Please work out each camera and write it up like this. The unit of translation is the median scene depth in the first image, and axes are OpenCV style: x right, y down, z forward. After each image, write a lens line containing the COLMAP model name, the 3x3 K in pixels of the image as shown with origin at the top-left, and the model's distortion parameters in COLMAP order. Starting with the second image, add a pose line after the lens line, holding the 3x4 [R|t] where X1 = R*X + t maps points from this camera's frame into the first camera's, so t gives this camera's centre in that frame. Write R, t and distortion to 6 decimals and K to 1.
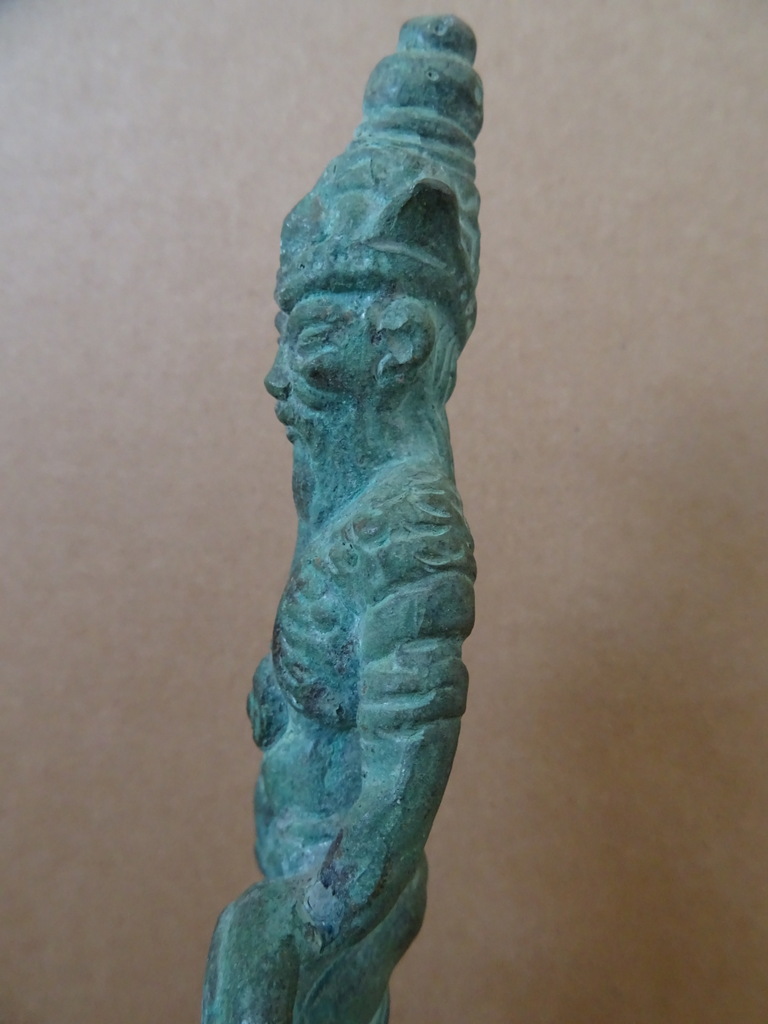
lens RADIAL K [[714.1, 0, 382.4], [0, 714.1, 512.9], [0, 0, 1]] dist [-0.001954, -0.021311]
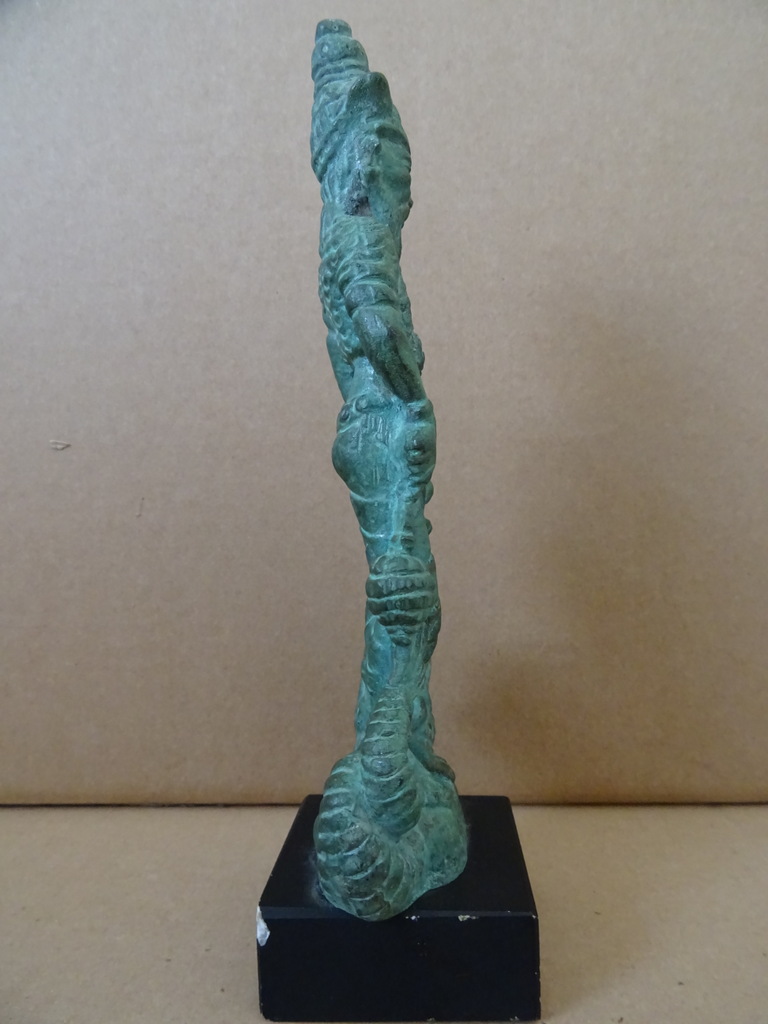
lens RADIAL K [[714.1, 0, 374.7], [0, 714.1, 508.5], [0, 0, 1]] dist [-0.001954, -0.021311]
pose [[0.999322, -0.035809, -0.008570, -0.037212], [0.035678, 0.999252, -0.014928, 0.441847], [0.009098, 0.014612, 0.999852, -0.689568]]
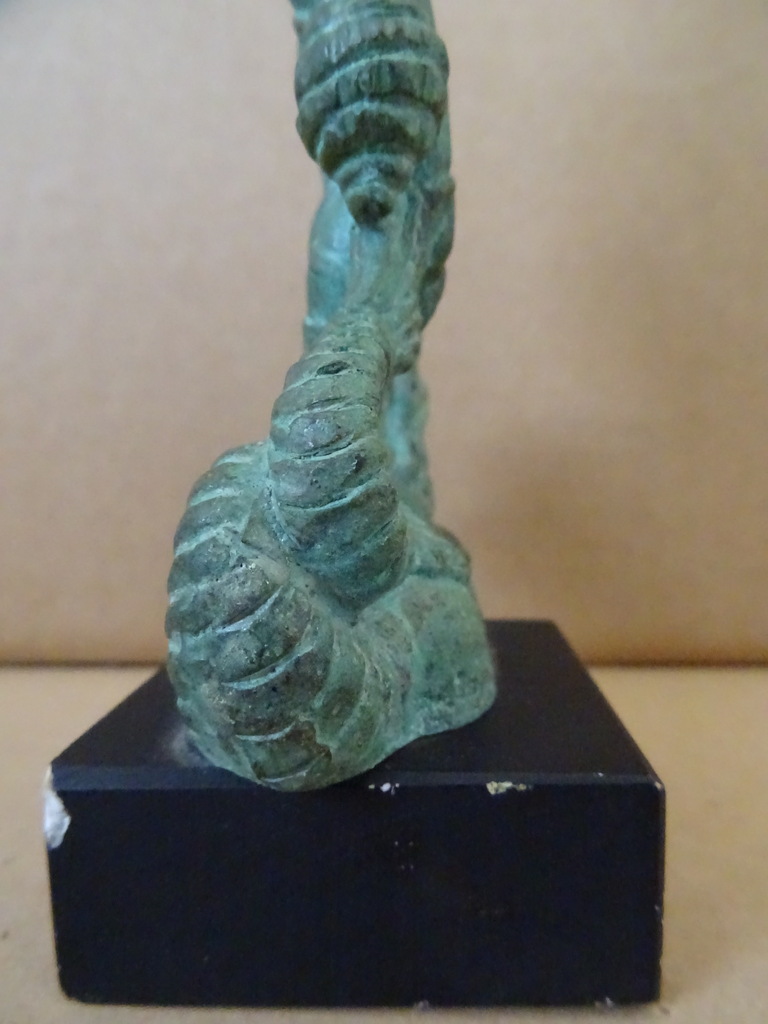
lens RADIAL K [[714.1, 0, 380.6], [0, 714.1, 511.0], [0, 0, 1]] dist [-0.001954, -0.021311]
pose [[0.999737, -0.020686, 0.009899, -0.015240], [0.019965, 0.997482, 0.068057, 0.813252], [-0.011282, -0.067841, 0.997632, -0.093941]]
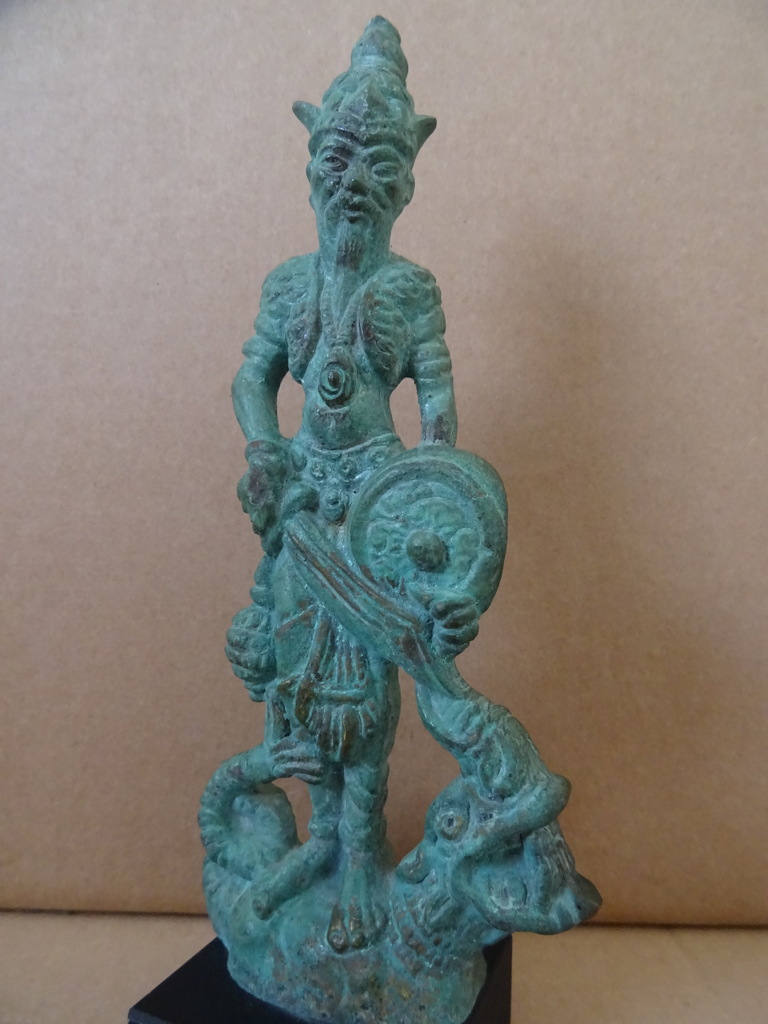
lens RADIAL K [[714.1, 0, 378.2], [0, 714.1, 511.1], [0, 0, 1]] dist [-0.001954, -0.021311]
pose [[0.999487, 0.002128, 0.031951, 0.121434], [-0.001113, 0.999495, -0.031753, 0.377872], [-0.032002, 0.031701, 0.998985, -0.374968]]
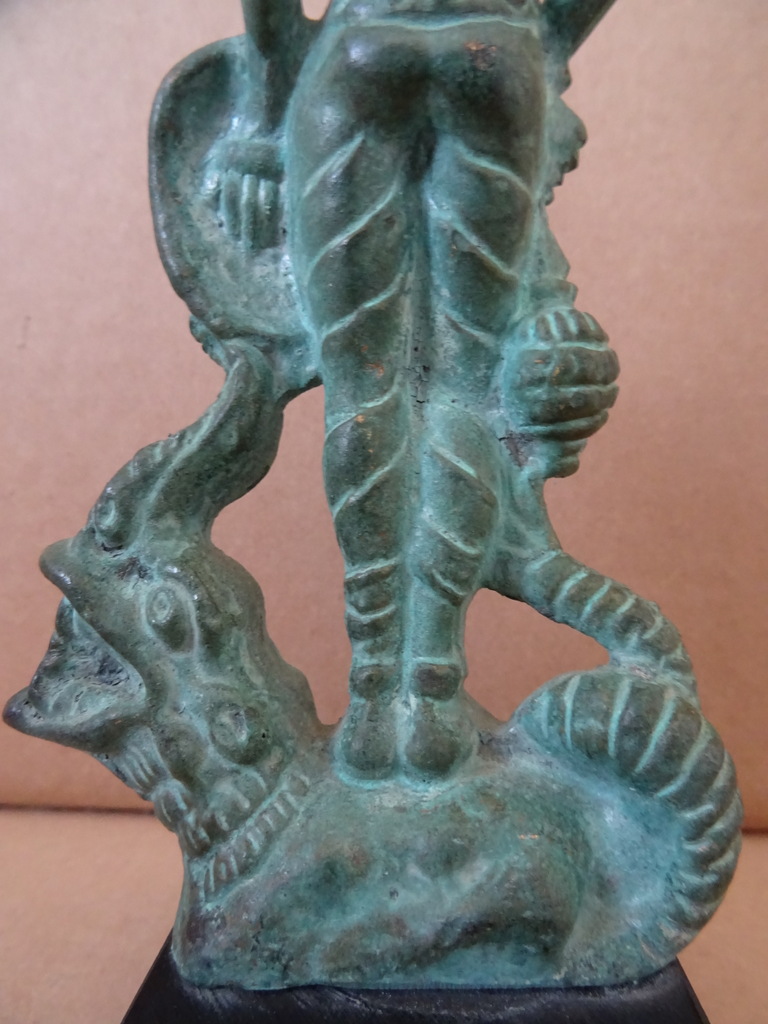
lens RADIAL K [[714.1, 0, 380.5], [0, 714.1, 513.0], [0, 0, 1]] dist [-0.001954, -0.021311]
pose [[0.999736, -0.006971, -0.021911, -0.063301], [0.007312, 0.999852, 0.015558, 0.654871], [0.021800, -0.015714, 0.999639, -0.012327]]
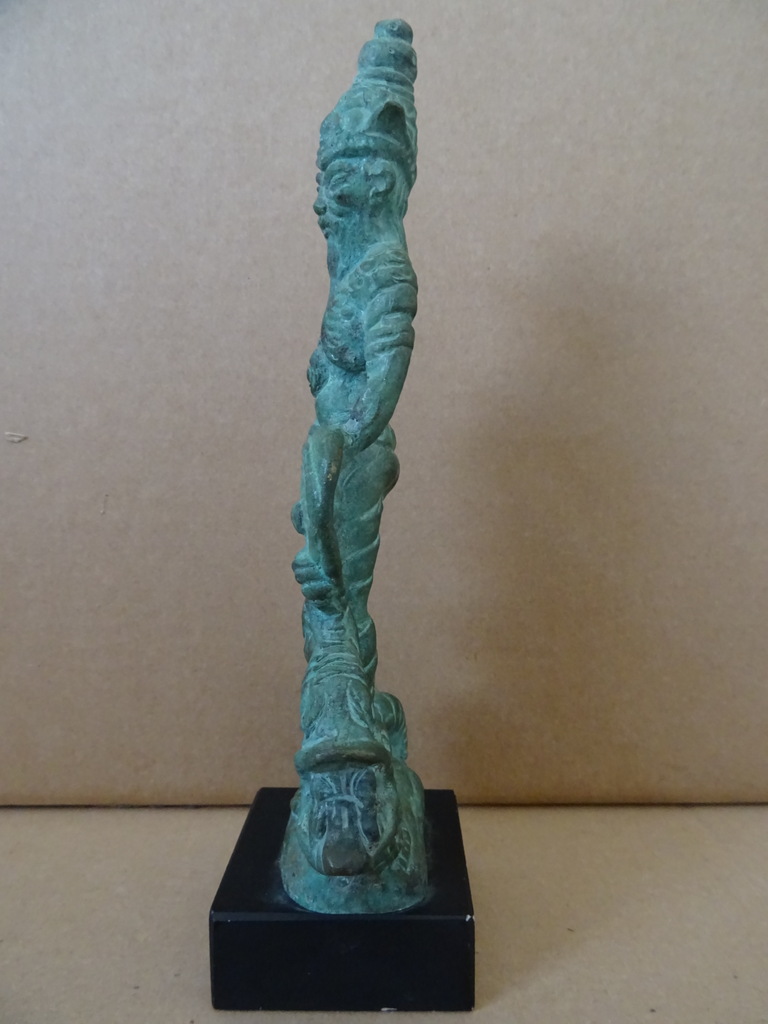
lens RADIAL K [[714.1, 0, 375.4], [0, 714.1, 511.0], [0, 0, 1]] dist [-0.001954, -0.021311]
pose [[0.999332, -0.027011, 0.024625, -0.035242], [0.025677, 0.998266, 0.052961, 0.335398], [-0.026013, -0.052293, 0.998293, -0.622699]]
